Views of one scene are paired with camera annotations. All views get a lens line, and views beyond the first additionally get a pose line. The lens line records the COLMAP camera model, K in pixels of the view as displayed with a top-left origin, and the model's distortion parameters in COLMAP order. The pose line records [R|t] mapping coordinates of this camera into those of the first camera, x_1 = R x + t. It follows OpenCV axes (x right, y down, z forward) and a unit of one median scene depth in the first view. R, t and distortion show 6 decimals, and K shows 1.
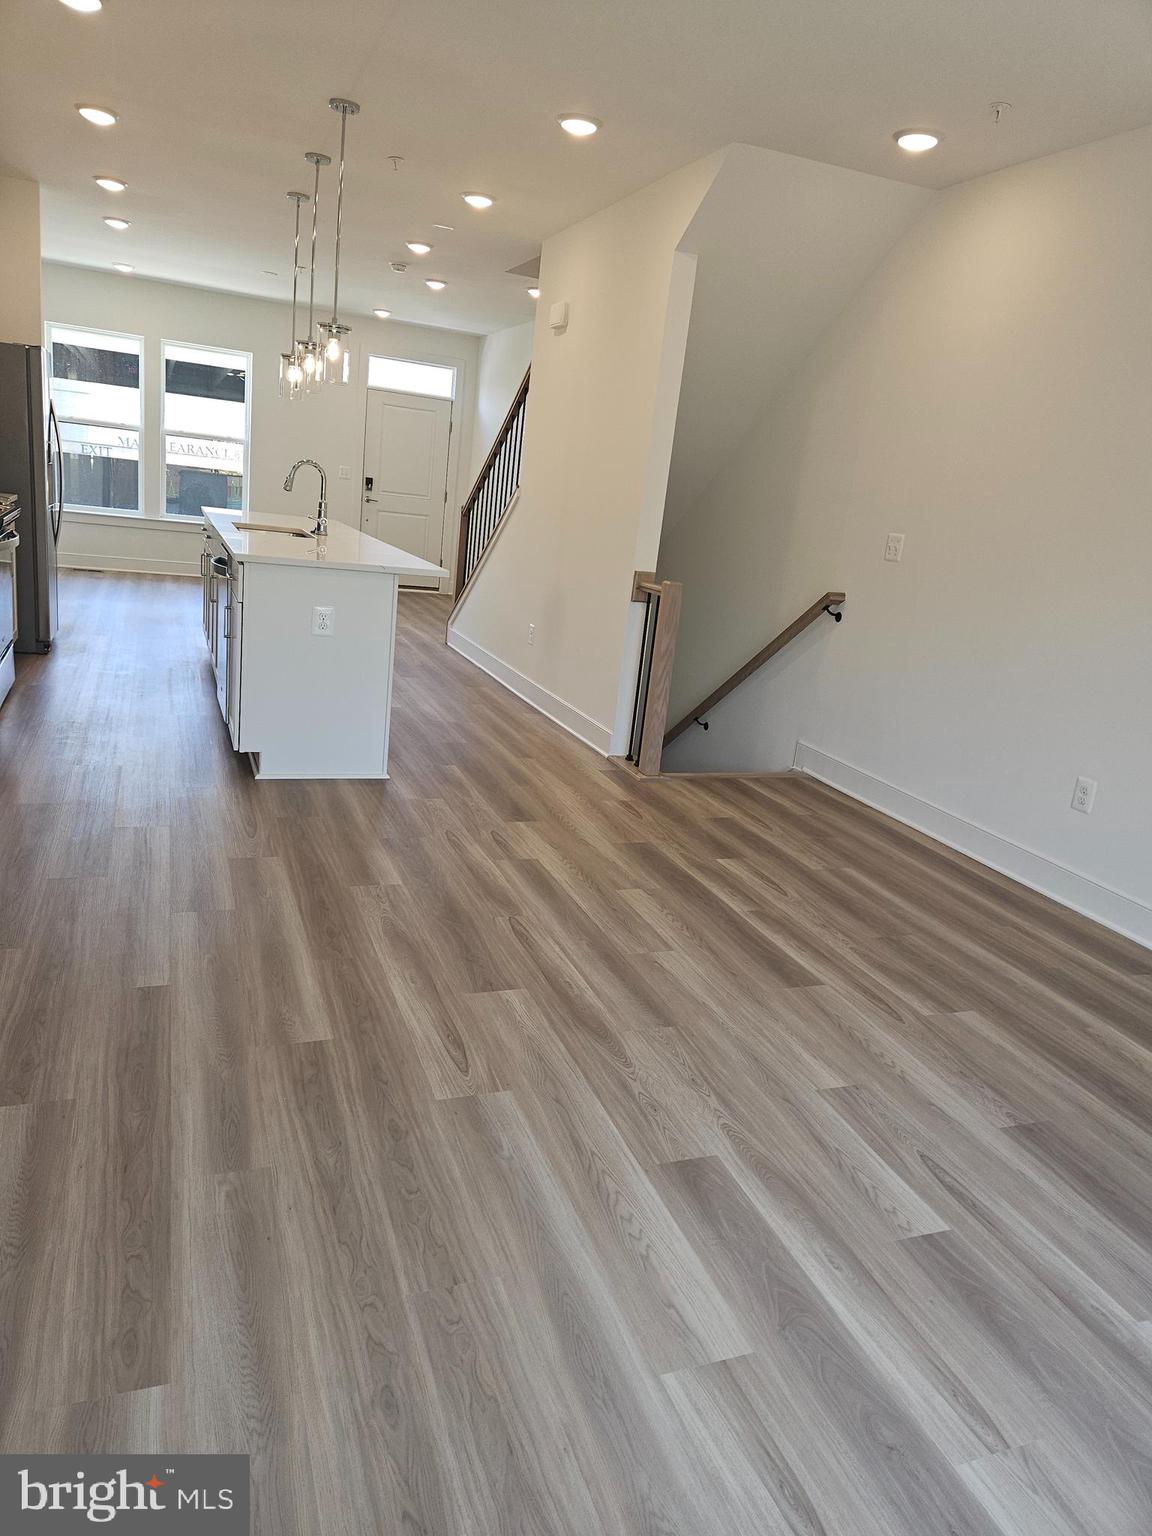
lens RADIAL K [[1032.7, 0, 578.4], [0, 1032.7, 763.4], [0, 0, 1]] dist [0.085373, -0.002780]
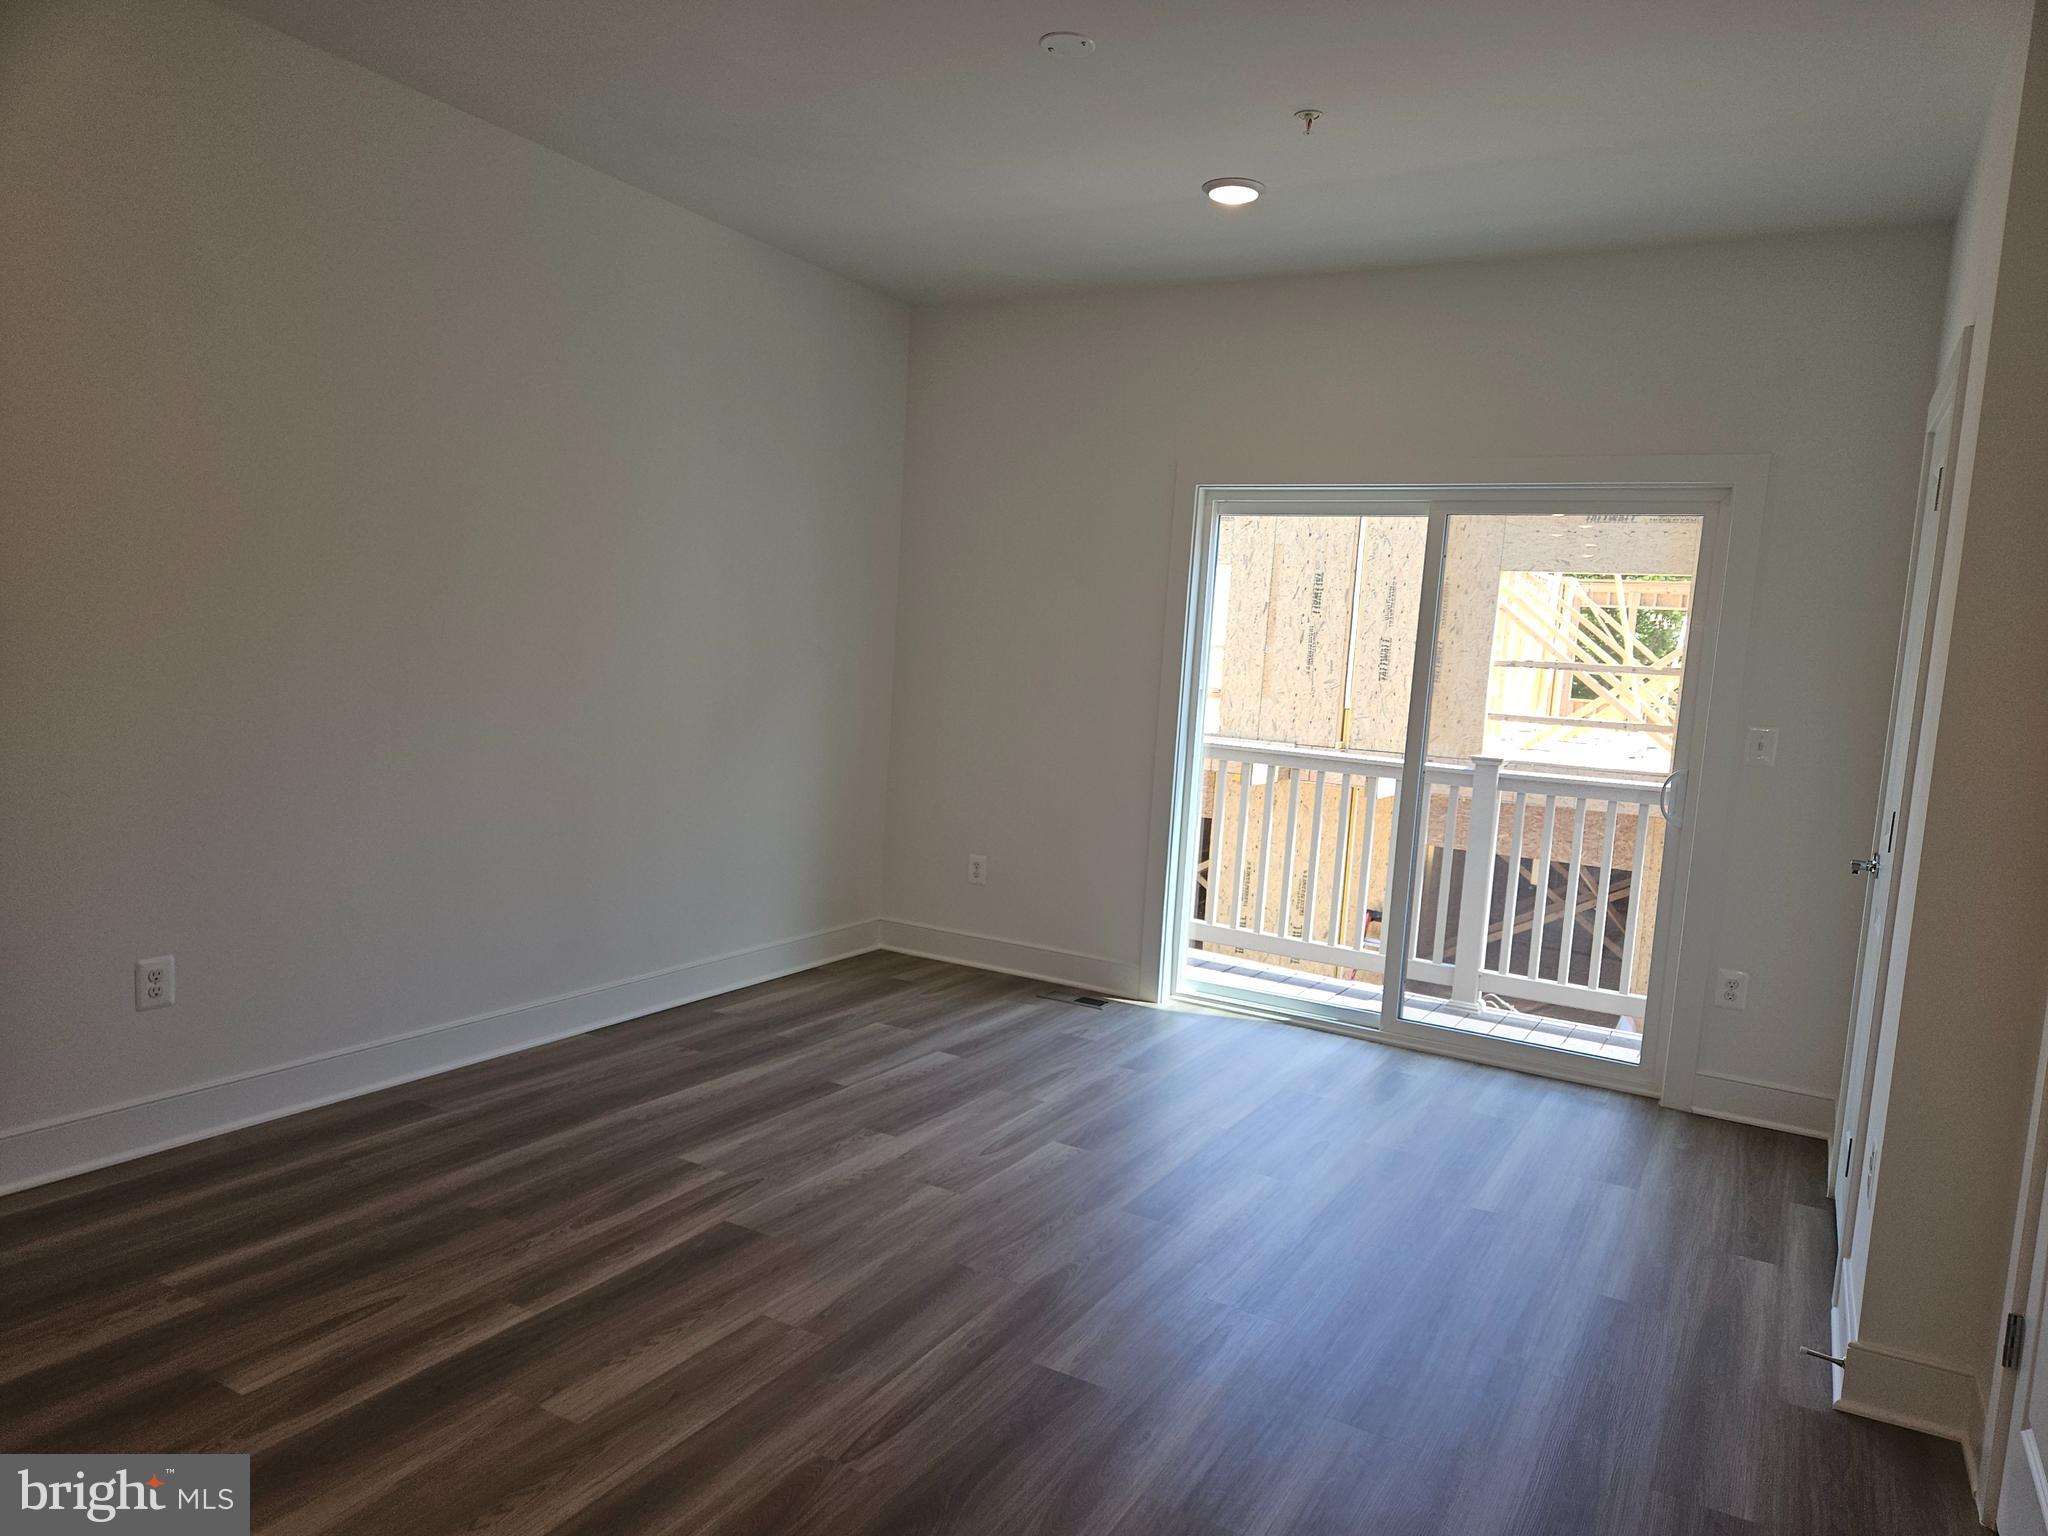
lens RADIAL K [[1377.0, 0, 1027.5], [0, 1377.0, 776.1], [0, 0, 1]] dist [0.085373, -0.002780]
pose [[-0.629645, -0.220170, 0.745032, -0.598171], [0.061816, 0.941762, 0.330549, -0.424690], [-0.774420, 0.254184, -0.579366, 1.285478]]
